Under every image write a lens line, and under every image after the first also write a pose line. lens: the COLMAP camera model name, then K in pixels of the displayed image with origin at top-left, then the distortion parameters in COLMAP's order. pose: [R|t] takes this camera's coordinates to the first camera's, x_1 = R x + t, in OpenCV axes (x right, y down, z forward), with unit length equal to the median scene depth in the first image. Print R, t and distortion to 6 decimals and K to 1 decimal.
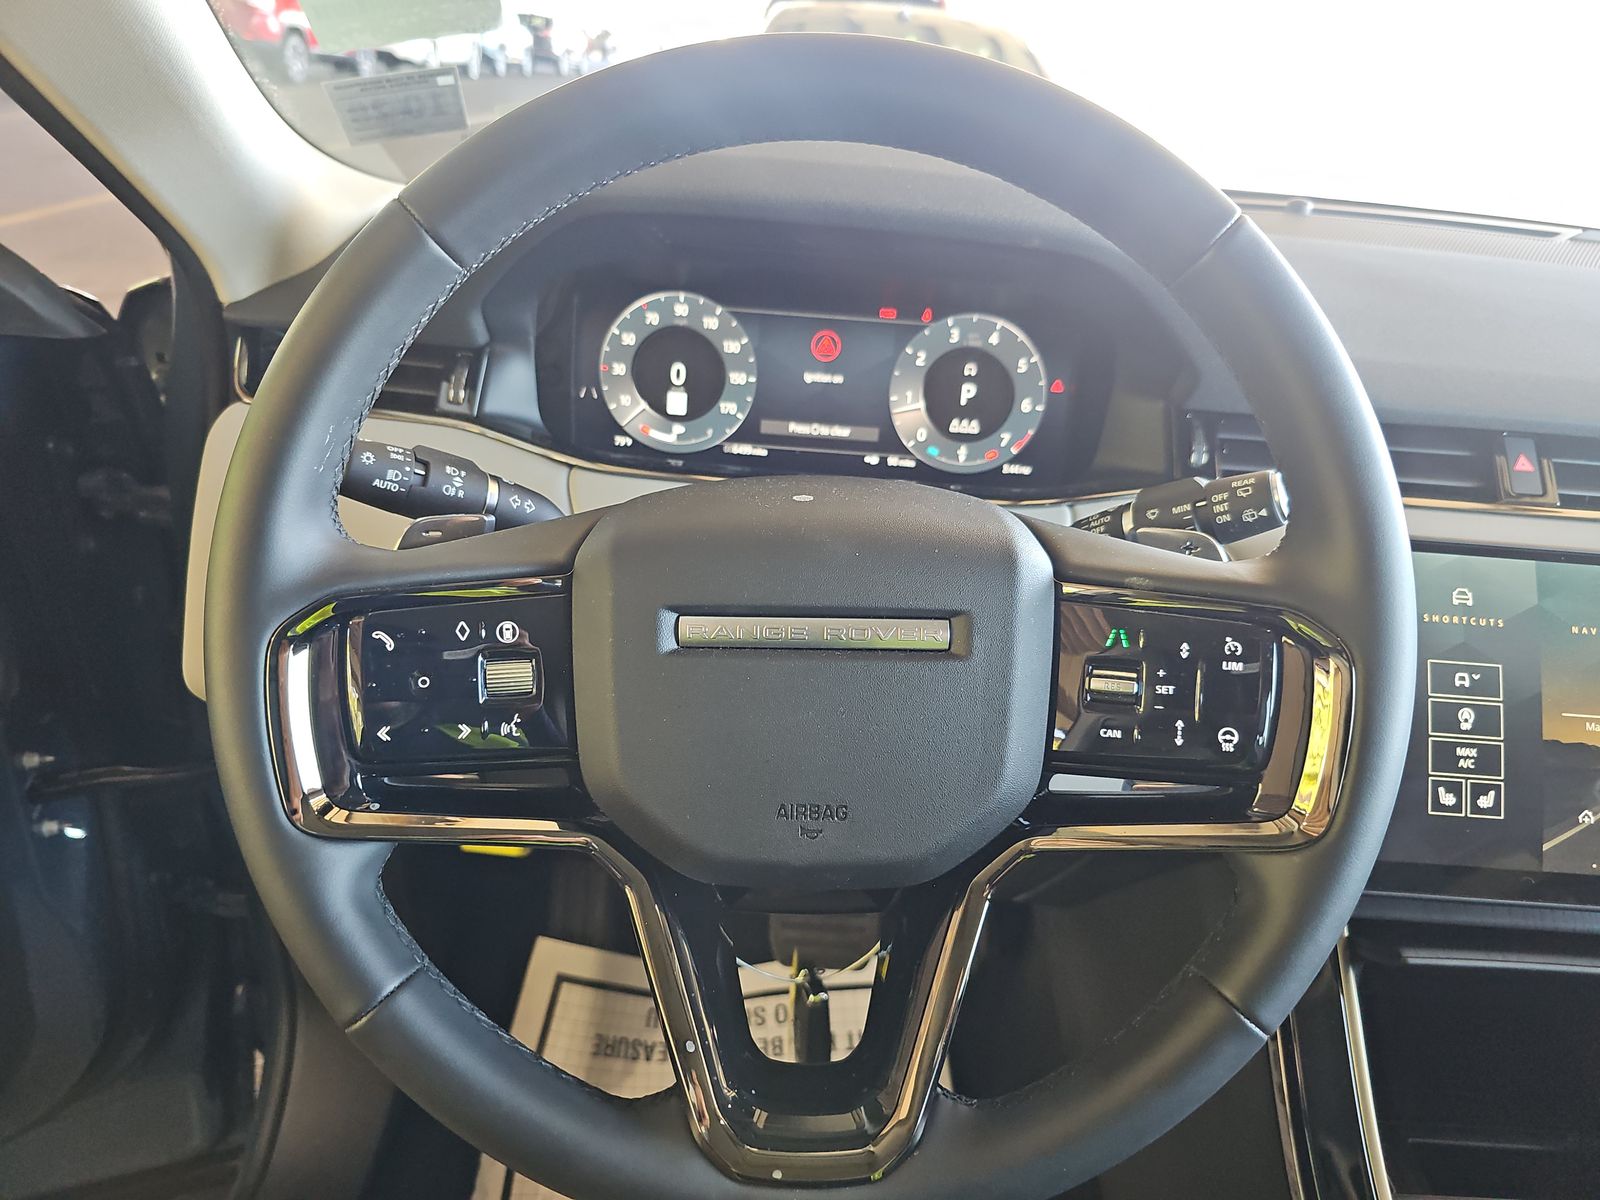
lens RADIAL K [[1079.7, 0, 782.7], [0, 1079.7, 648.6], [0, 0, 1]] dist [0.027666, -0.012324]
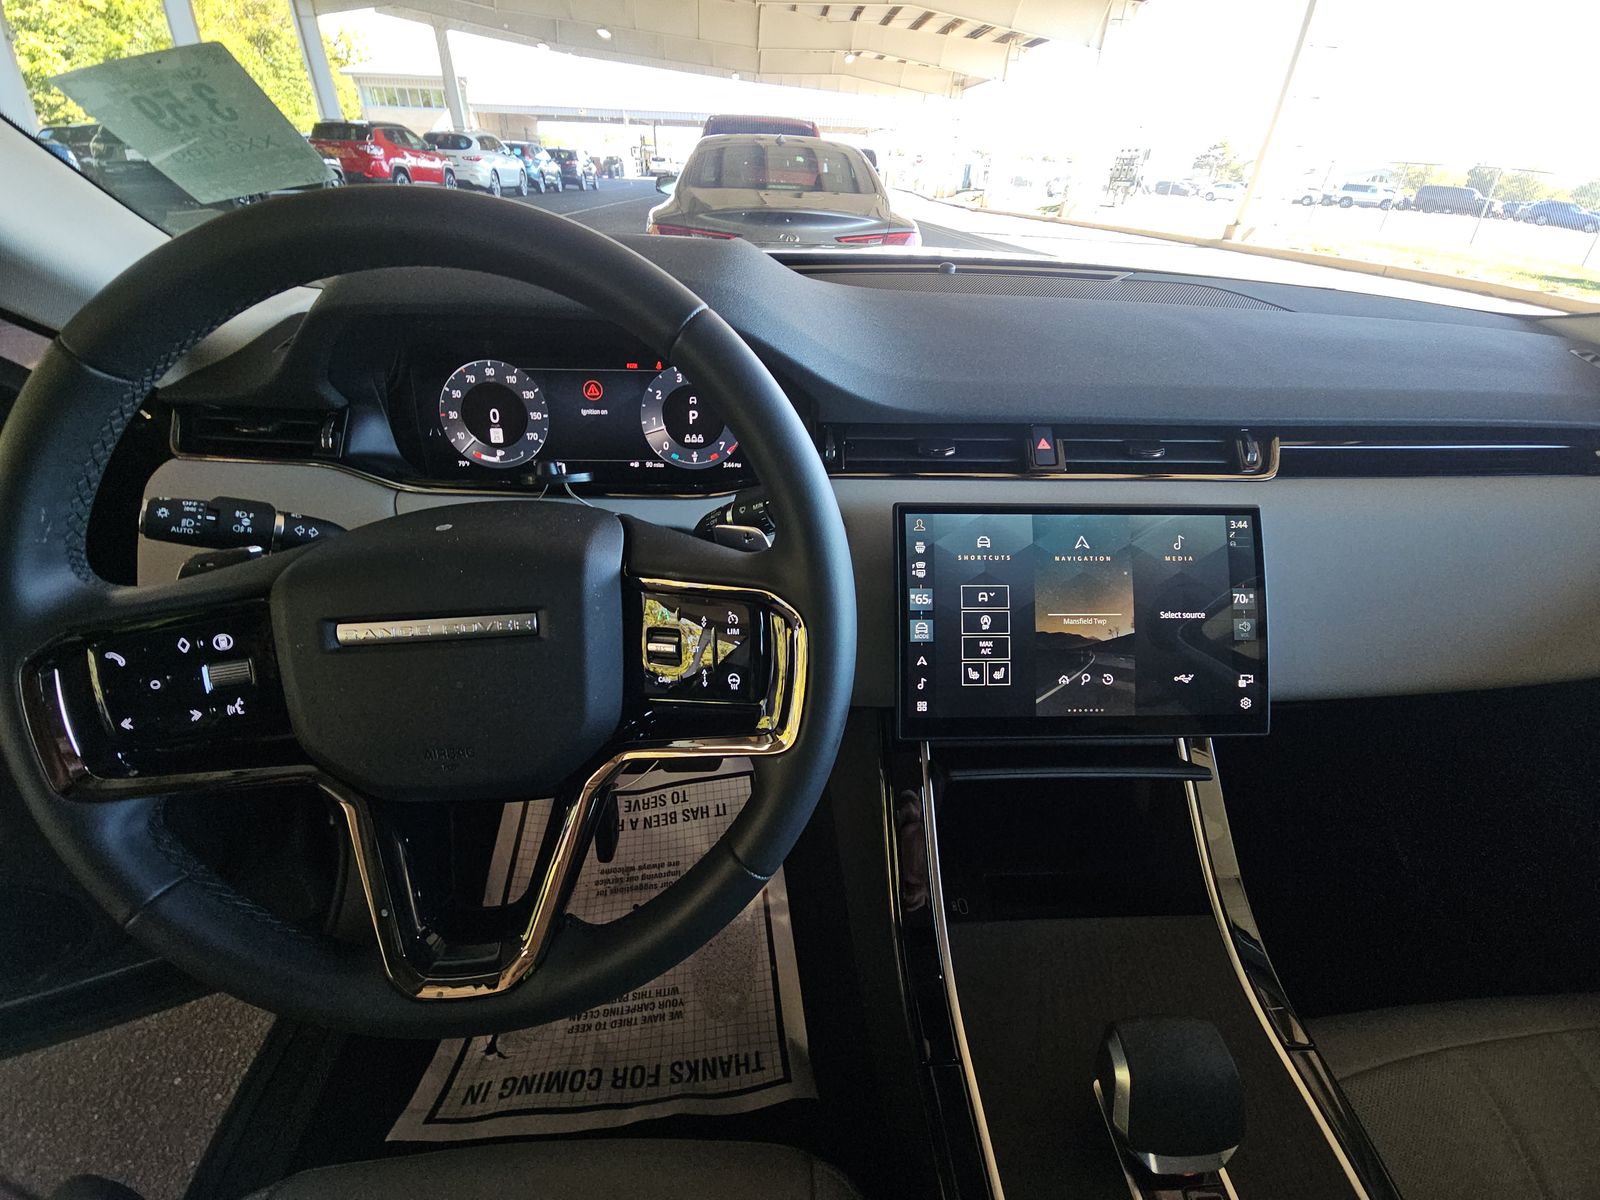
lens RADIAL K [[643.3, 0, 796.9], [0, 643.3, 595.4], [0, 0, 1]] dist [0.012173, -0.000381]
pose [[0.997394, -0.069779, 0.018357, 0.285111], [0.067886, 0.993722, 0.088927, -0.059624], [-0.024447, -0.087449, 0.995869, 0.085140]]
